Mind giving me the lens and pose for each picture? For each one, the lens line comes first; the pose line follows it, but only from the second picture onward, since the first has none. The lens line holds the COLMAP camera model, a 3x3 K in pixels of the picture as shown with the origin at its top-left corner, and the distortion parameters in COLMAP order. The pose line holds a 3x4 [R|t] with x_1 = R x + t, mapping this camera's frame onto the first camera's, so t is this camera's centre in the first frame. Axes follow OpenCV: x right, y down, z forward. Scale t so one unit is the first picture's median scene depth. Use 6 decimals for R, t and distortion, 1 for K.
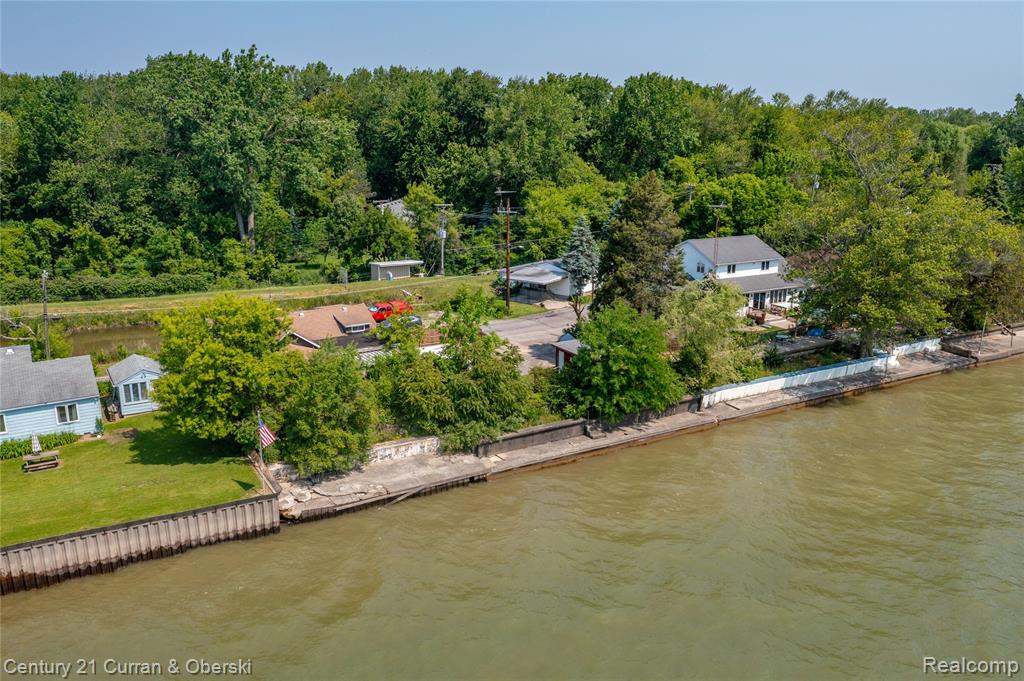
lens RADIAL K [[798.0, 0, 512.0], [0, 798.0, 340.5], [0, 0, 1]] dist [-0.017951, -0.005953]
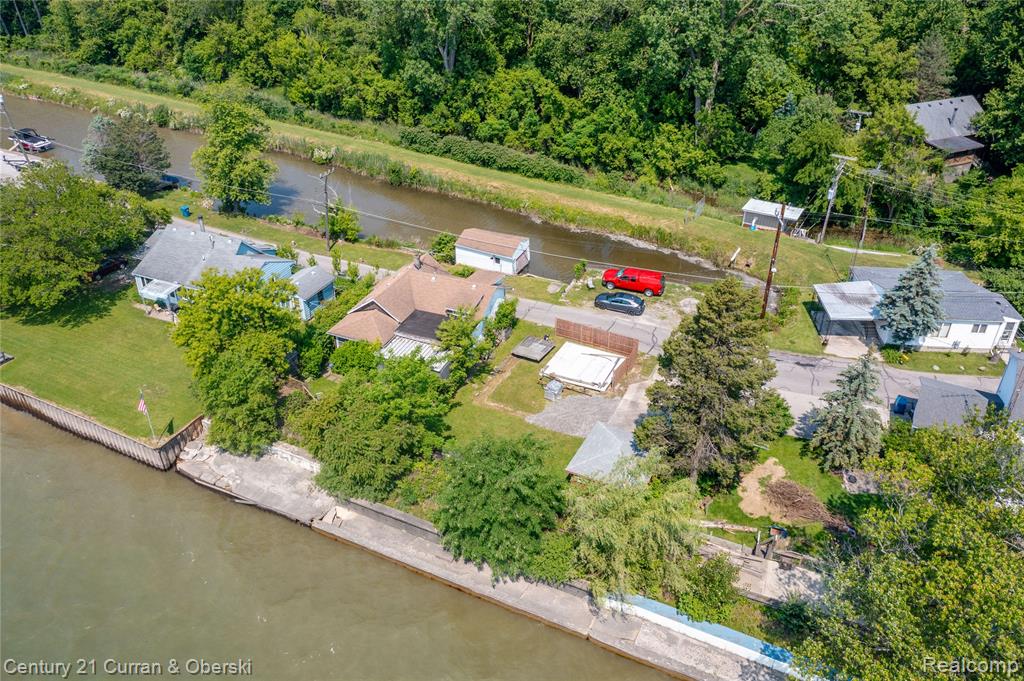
lens RADIAL K [[798.0, 0, 512.0], [0, 798.0, 340.5], [0, 0, 1]] dist [-0.017951, -0.005953]
pose [[0.561570, 0.435352, -0.703638, 0.381785], [-0.213885, 0.897866, 0.384824, -0.259829], [0.799307, -0.065608, 0.597331, 0.306357]]
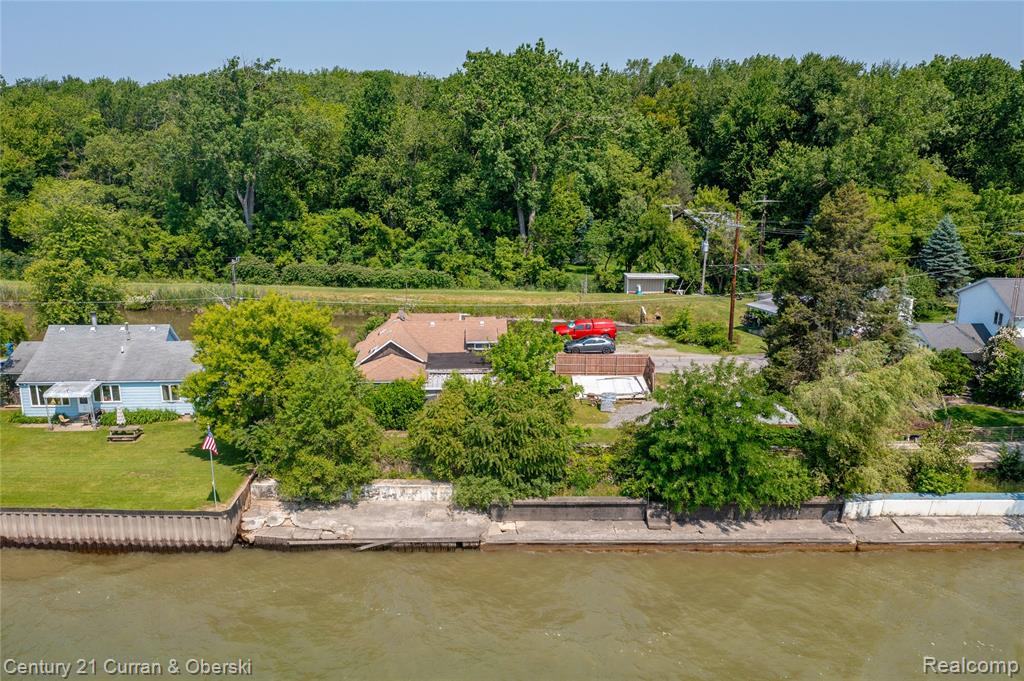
lens RADIAL K [[831.0, 0, 512.0], [0, 831.0, 340.5], [0, 0, 1]] dist [-0.024600, 0.001248]
pose [[0.865687, 0.119044, -0.486224, 0.198182], [-0.122099, 0.992189, 0.025534, -0.033454], [0.485466, 0.037263, 0.873461, 0.132289]]
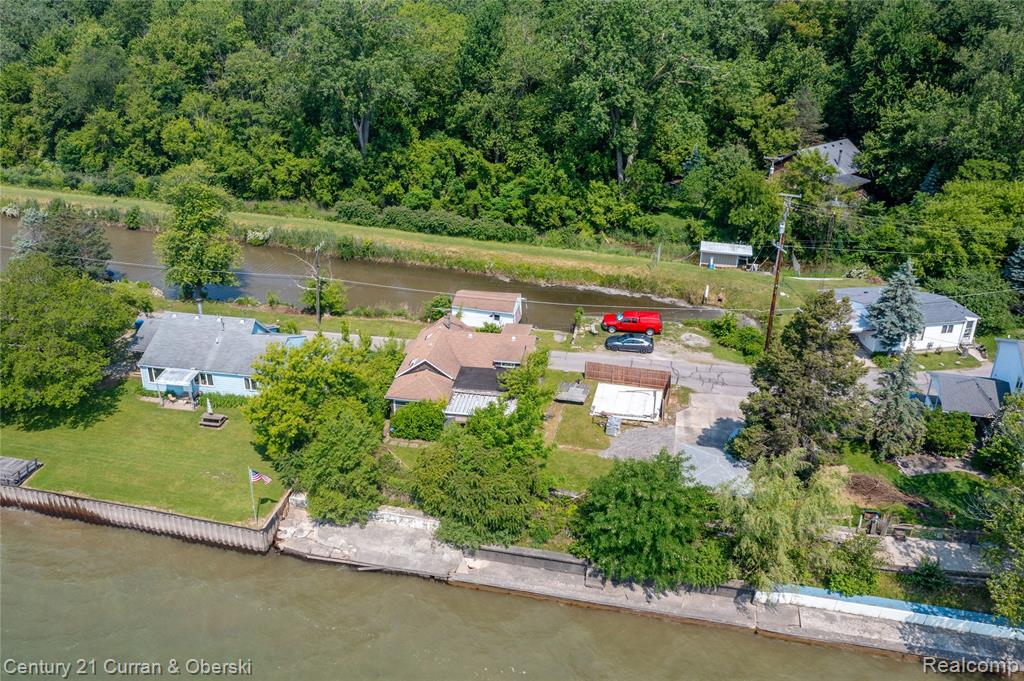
lens RADIAL K [[851.5, 0, 490.9], [0, 851.5, 325.6], [0, 0, 1]] dist [-0.023244, -0.005207]
pose [[0.730509, 0.283974, -0.621060, 0.309576], [-0.170721, 0.956504, 0.236545, -0.215275], [0.661220, -0.066770, 0.747215, 0.115513]]
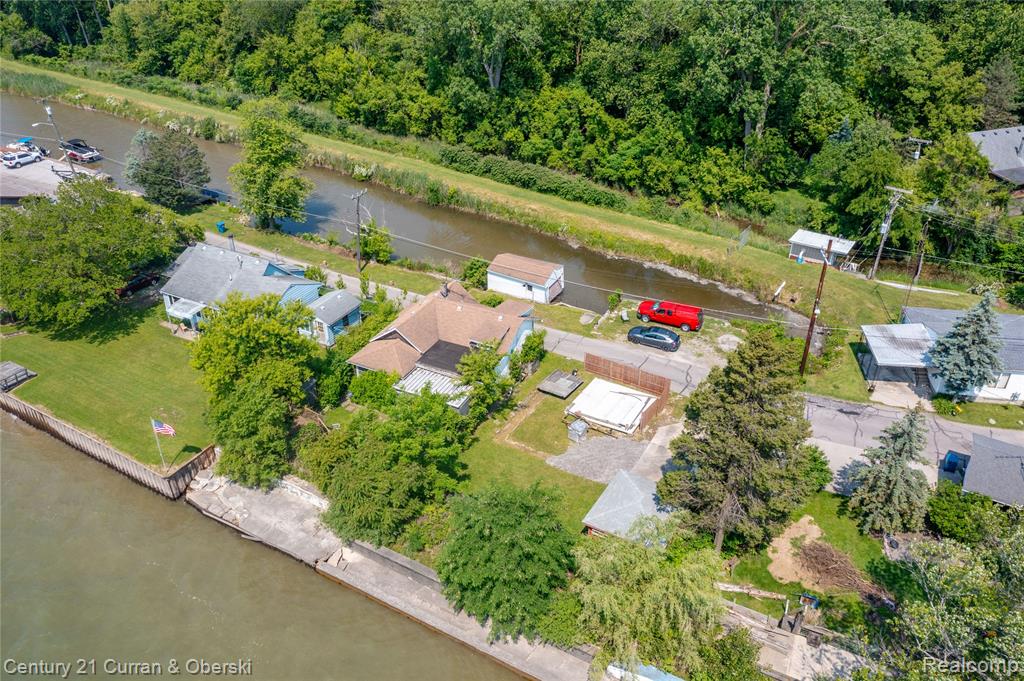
lens RADIAL K [[798.0, 0, 512.0], [0, 798.0, 340.5], [0, 0, 1]] dist [-0.017951, -0.005953]
pose [[0.501815, 0.444631, -0.741946, 0.364788], [-0.221009, 0.895204, 0.386995, -0.272161], [0.836263, -0.030223, 0.547495, 0.338572]]
